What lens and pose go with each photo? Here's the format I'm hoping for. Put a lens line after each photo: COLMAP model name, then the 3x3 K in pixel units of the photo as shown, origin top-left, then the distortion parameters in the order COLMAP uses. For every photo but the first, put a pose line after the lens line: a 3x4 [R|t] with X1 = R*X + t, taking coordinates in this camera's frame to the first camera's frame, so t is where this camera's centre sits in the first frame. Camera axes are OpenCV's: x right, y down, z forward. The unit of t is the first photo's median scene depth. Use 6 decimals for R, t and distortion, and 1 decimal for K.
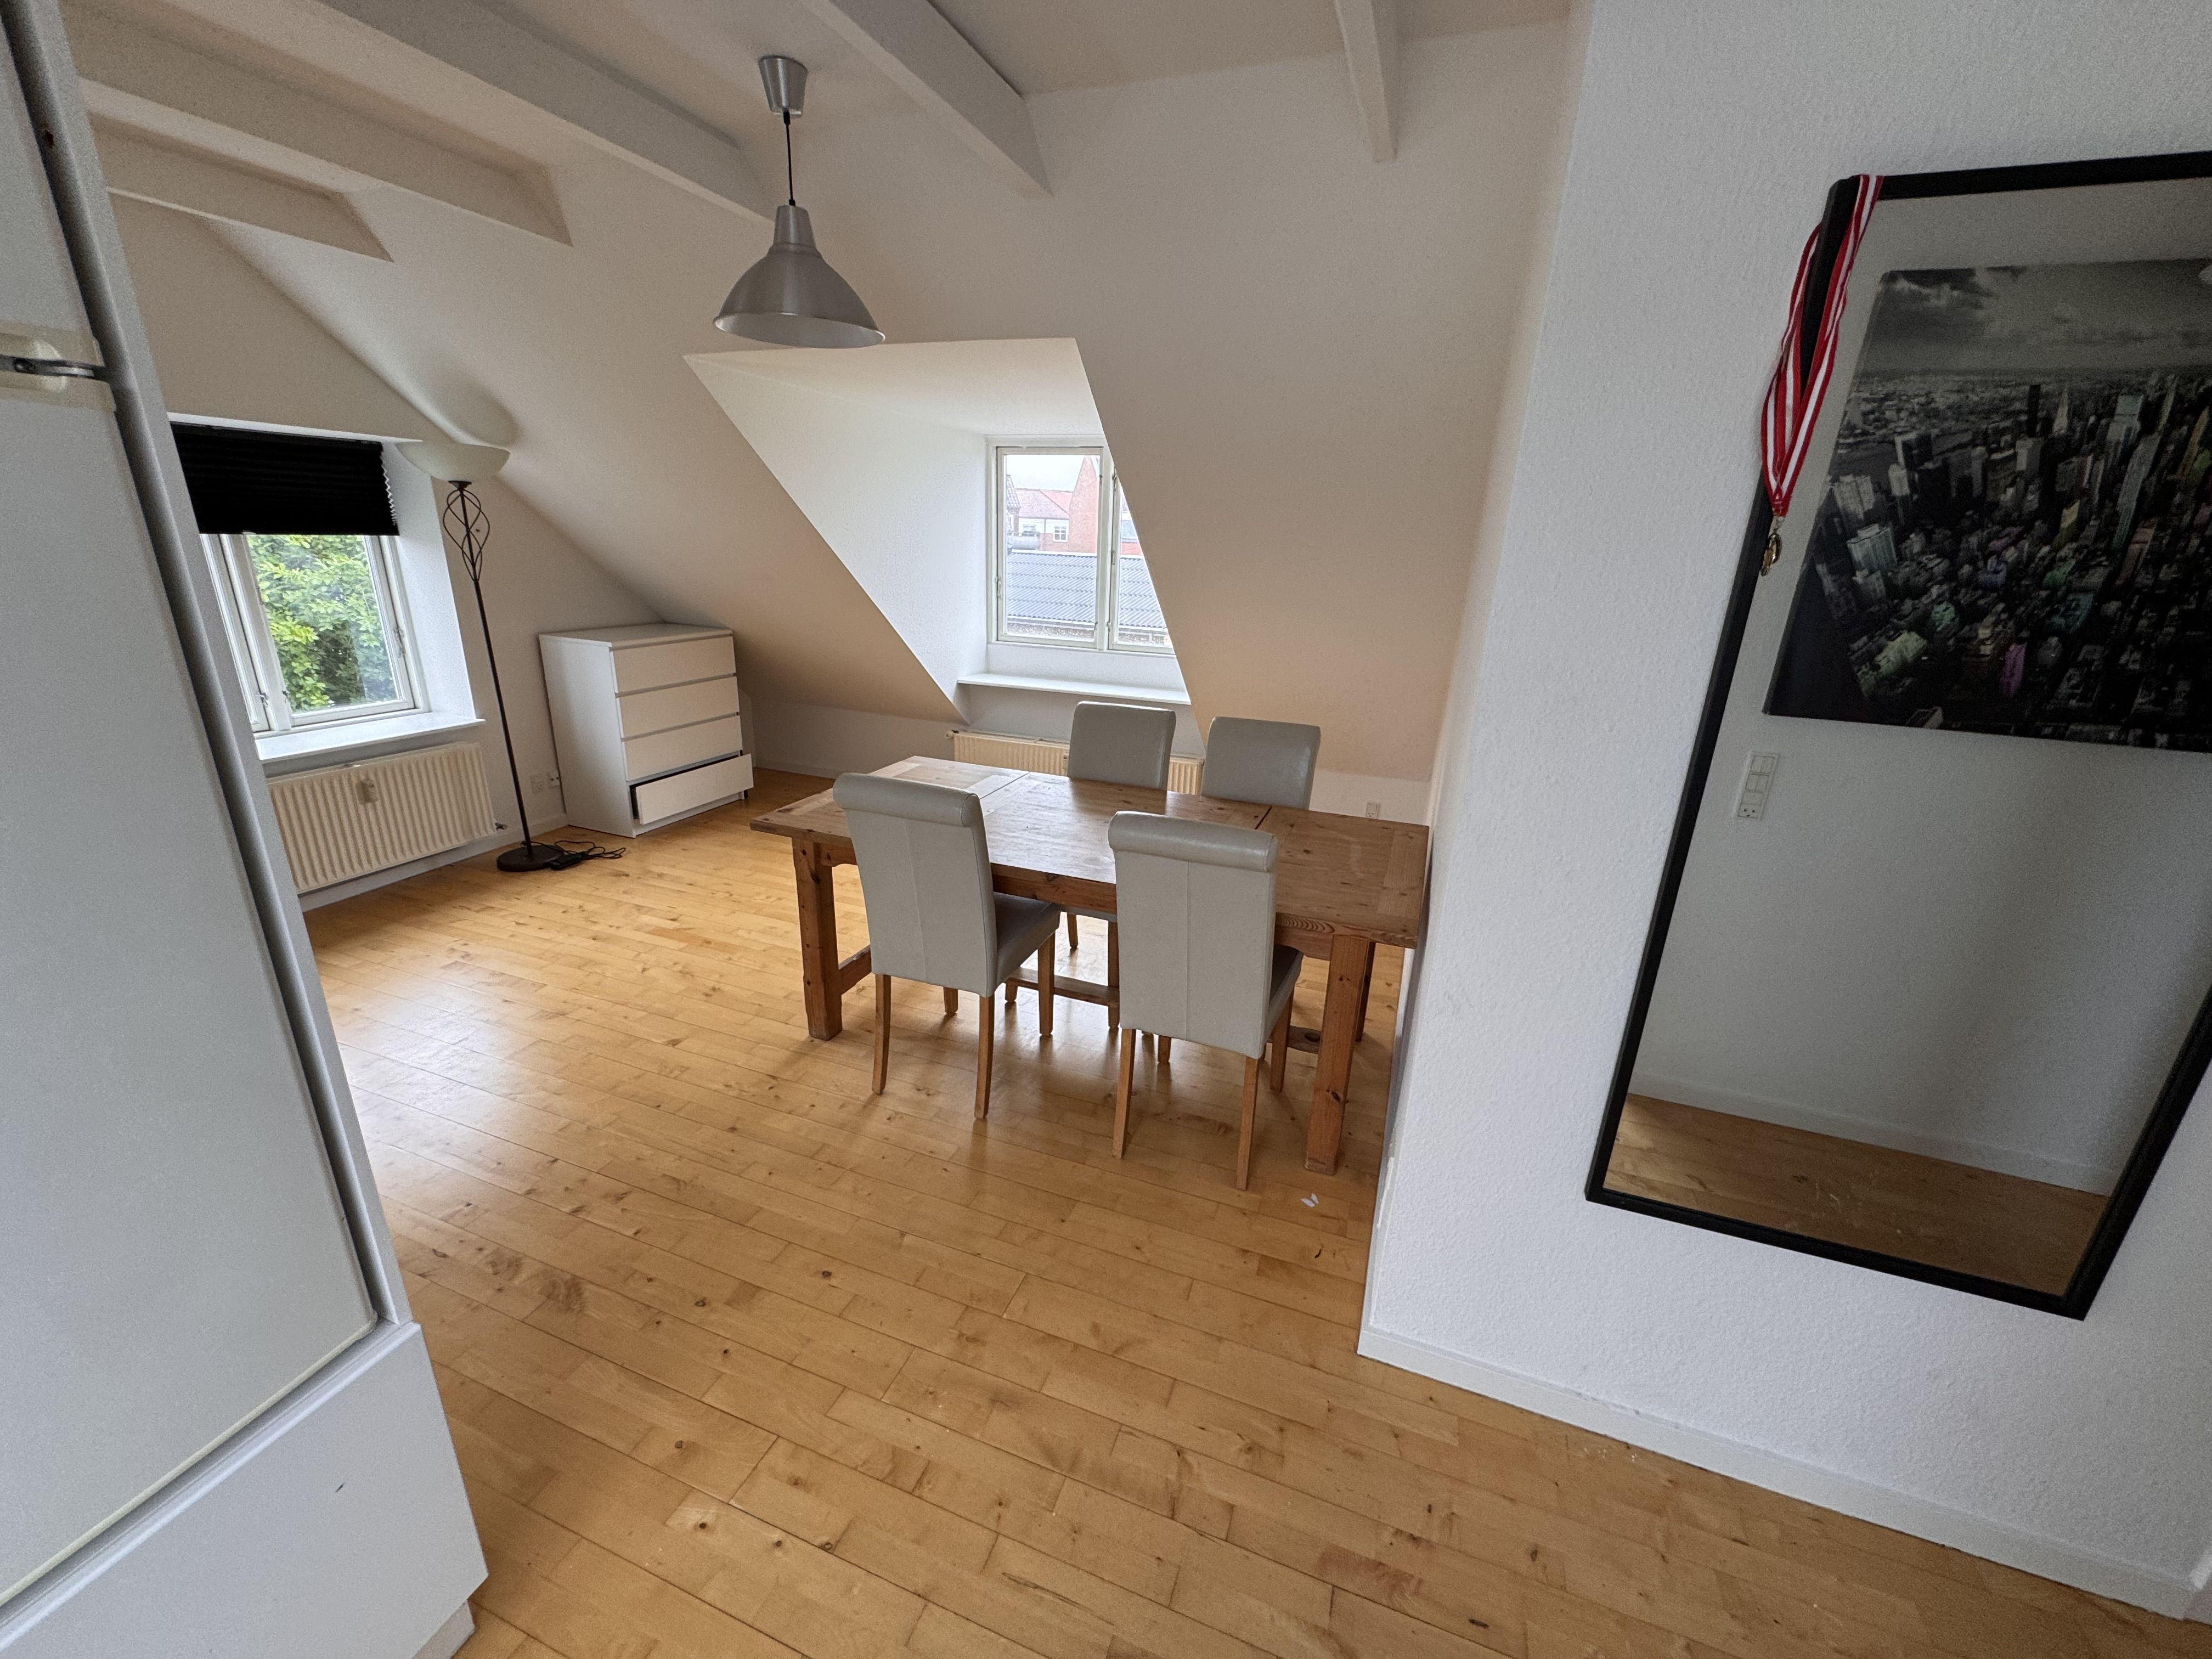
lens RADIAL K [[884.2, 0, 1106.8], [0, 884.2, 827.4], [0, 0, 1]] dist [0.001584, -0.000037]
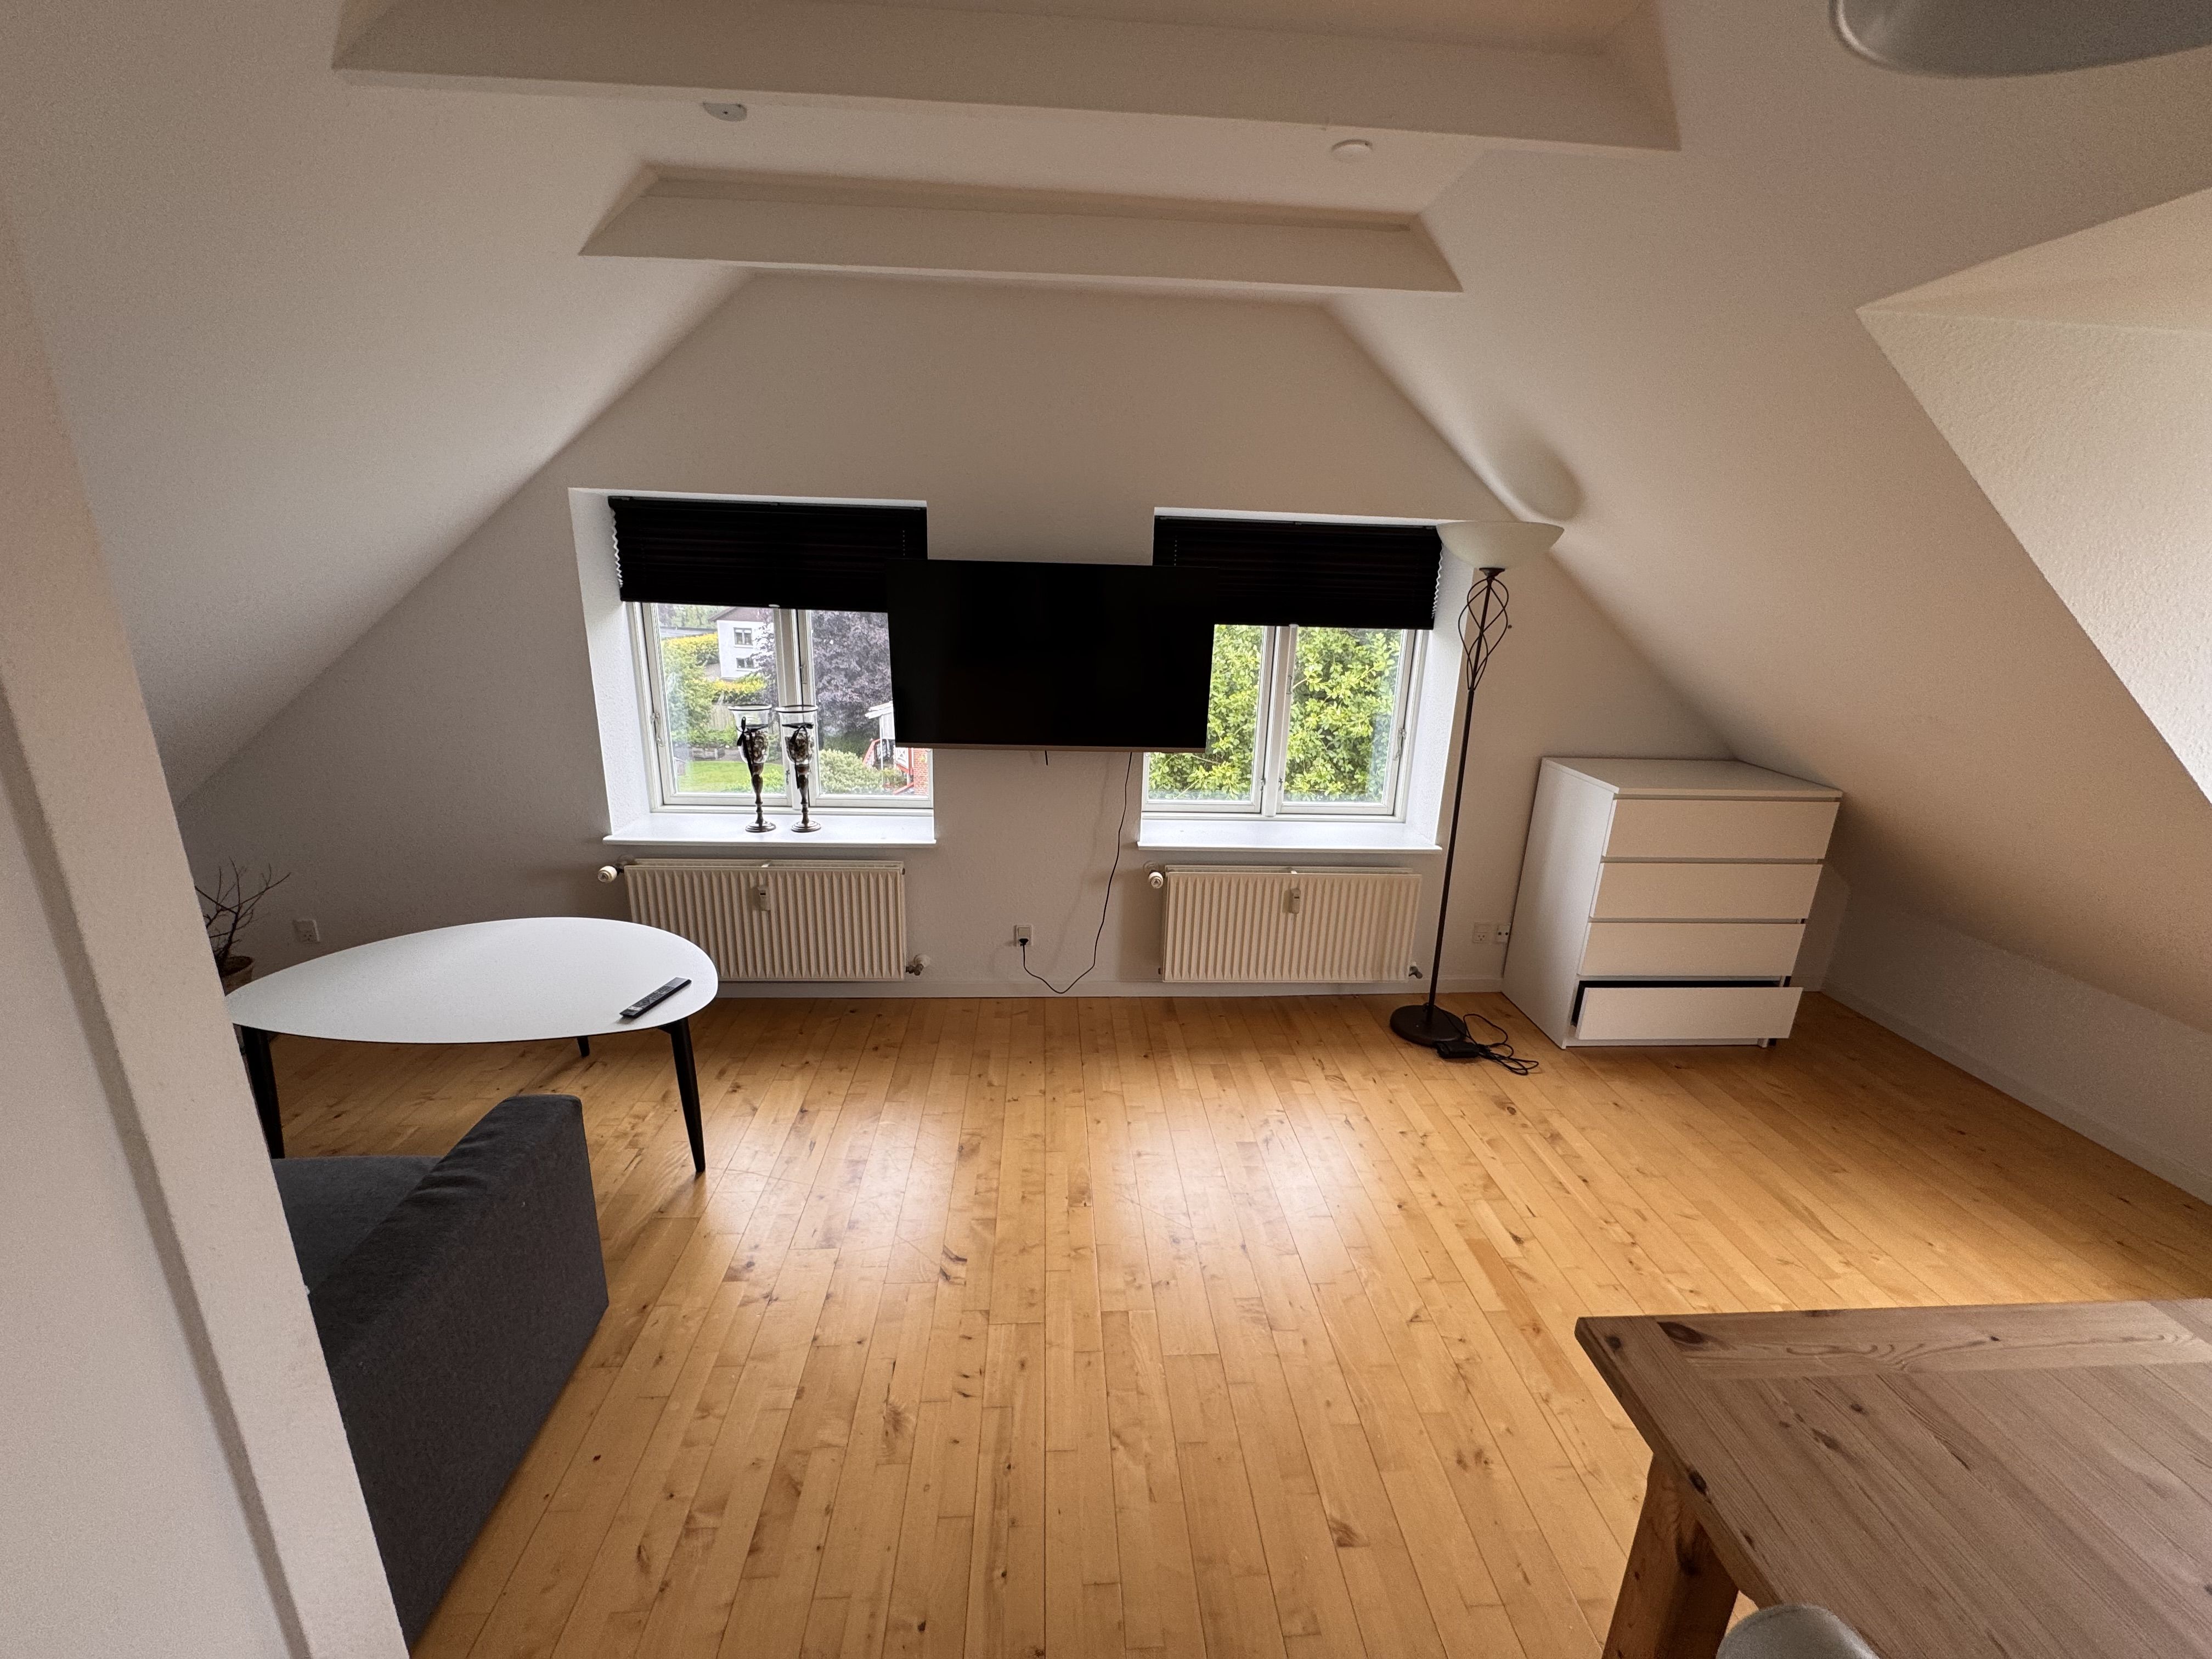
lens RADIAL K [[884.2, 0, 1104.8], [0, 884.2, 826.2], [0, 0, 1]] dist [0.001584, -0.000037]
pose [[0.411801, 0.226508, -0.882675, -0.109776], [-0.301660, 0.947889, 0.102507, -0.134664], [0.859896, 0.224055, 0.458670, 0.353377]]
